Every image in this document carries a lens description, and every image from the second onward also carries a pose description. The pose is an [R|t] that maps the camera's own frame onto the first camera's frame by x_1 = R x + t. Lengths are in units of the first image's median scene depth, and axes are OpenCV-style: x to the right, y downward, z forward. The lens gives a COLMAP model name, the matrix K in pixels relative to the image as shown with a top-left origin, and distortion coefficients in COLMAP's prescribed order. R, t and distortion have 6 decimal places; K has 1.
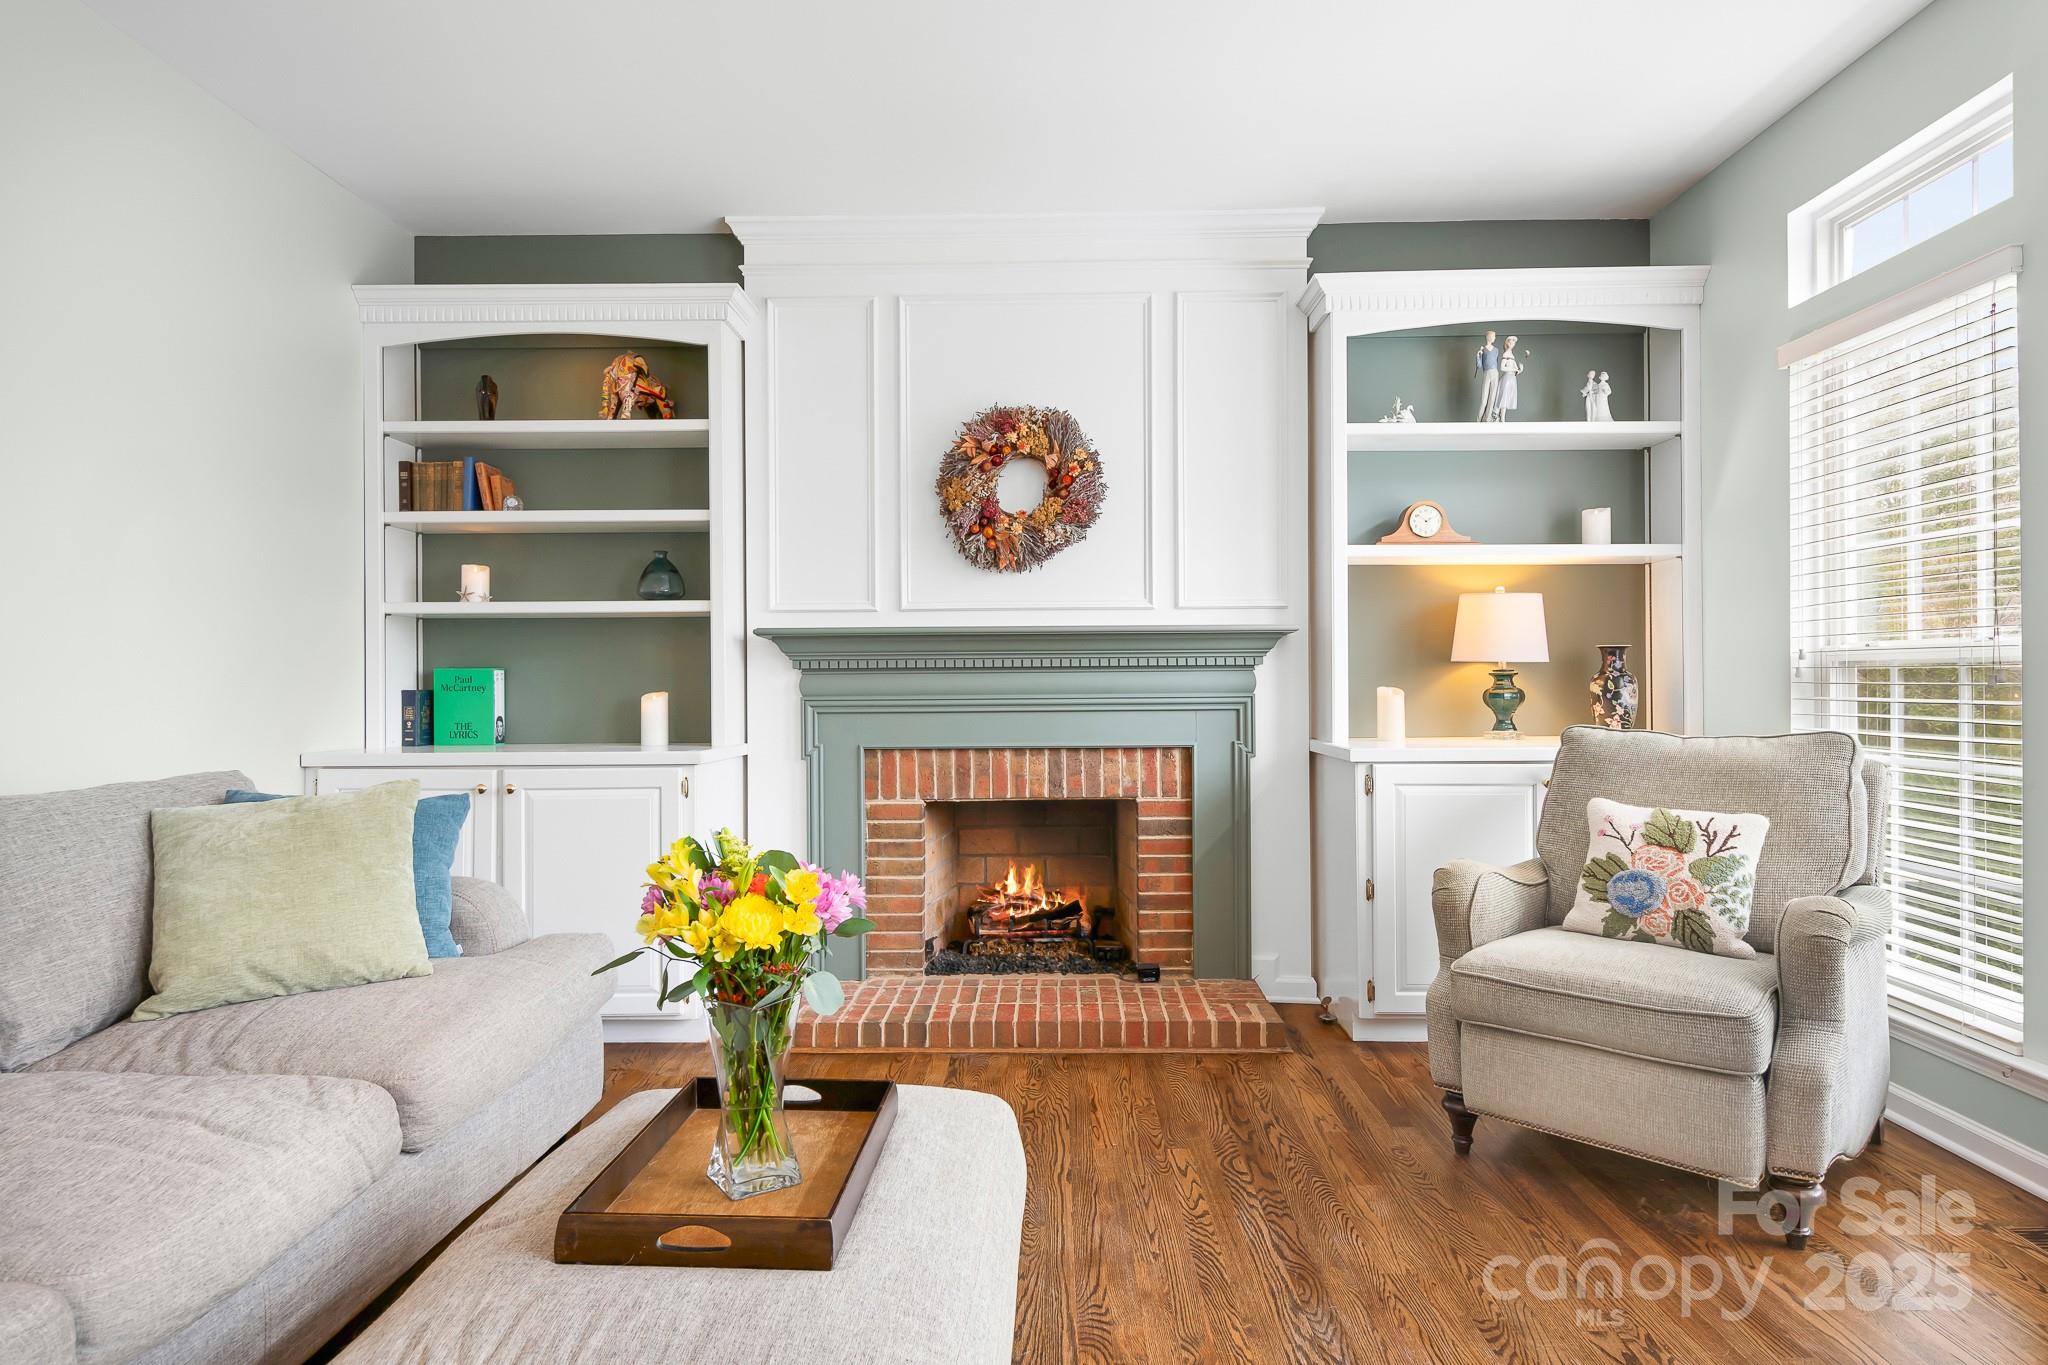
lens RADIAL K [[1101.3, 0, 1029.3], [0, 1101.3, 672.6], [0, 0, 1]] dist [0.027563, -0.006513]
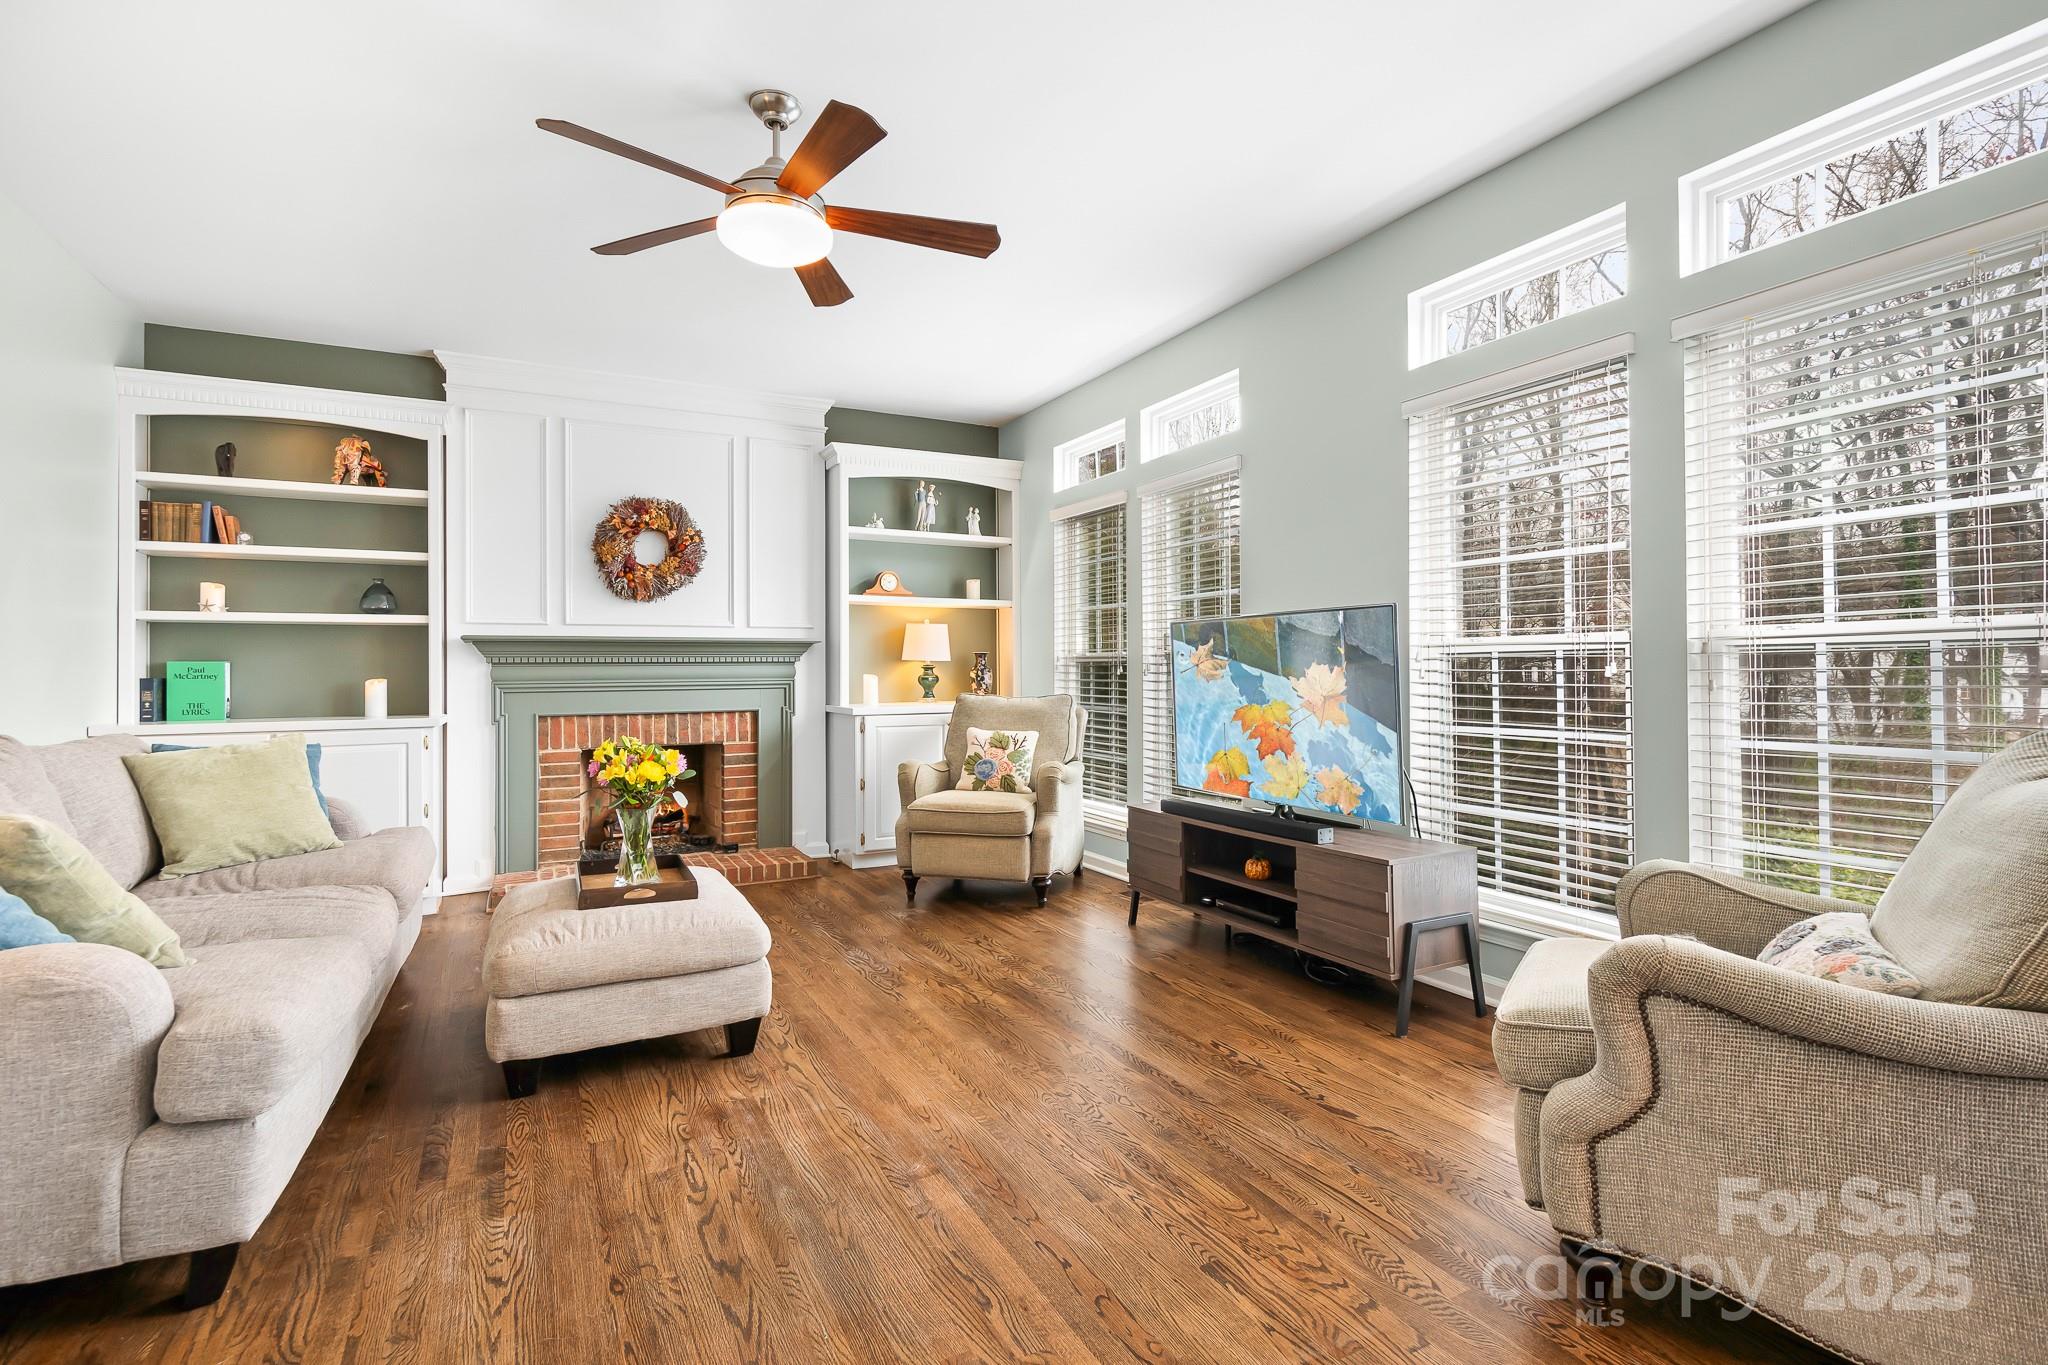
lens RADIAL K [[943.4, 0, 1025.6], [0, 943.4, 667.9], [0, 0, 1]] dist [0.001067, -0.000107]
pose [[0.869266, 0.001229, 0.494343, -0.212609], [-0.003895, 0.999983, 0.004363, -0.005125], [-0.494330, -0.005718, 0.869256, -0.456495]]
